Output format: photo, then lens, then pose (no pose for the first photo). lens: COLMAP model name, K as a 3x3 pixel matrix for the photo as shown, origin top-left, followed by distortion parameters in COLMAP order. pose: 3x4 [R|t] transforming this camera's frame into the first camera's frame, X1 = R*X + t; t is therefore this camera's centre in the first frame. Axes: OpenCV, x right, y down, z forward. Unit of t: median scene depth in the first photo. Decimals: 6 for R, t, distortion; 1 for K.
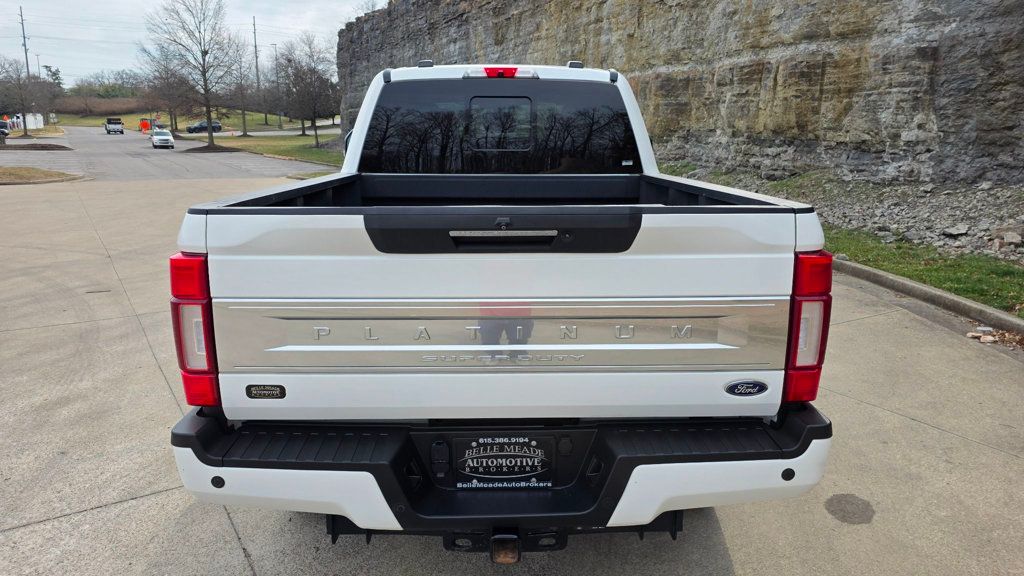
lens RADIAL K [[685.1, 0, 512.5], [0, 685.1, 293.9], [0, 0, 1]] dist [0.062726, -0.052950]
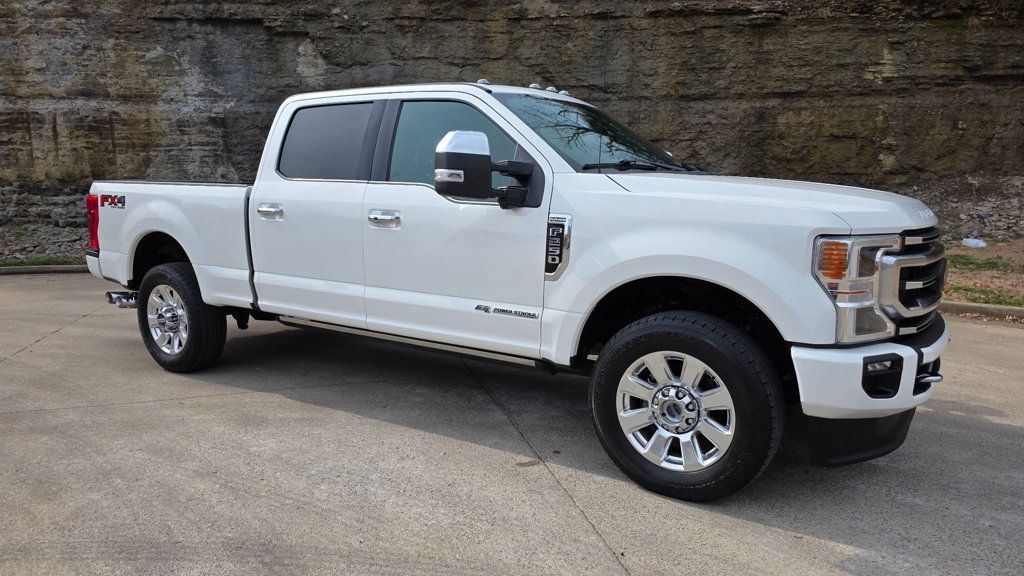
lens RADIAL K [[685.1, 0, 504.6], [0, 685.1, 296.8], [0, 0, 1]] dist [0.062726, -0.052950]
pose [[0.322372, -0.151509, 0.934410, -0.375671], [0.227226, 0.970633, 0.078989, -0.002049], [-0.918937, 0.186858, 0.347332, 0.076980]]
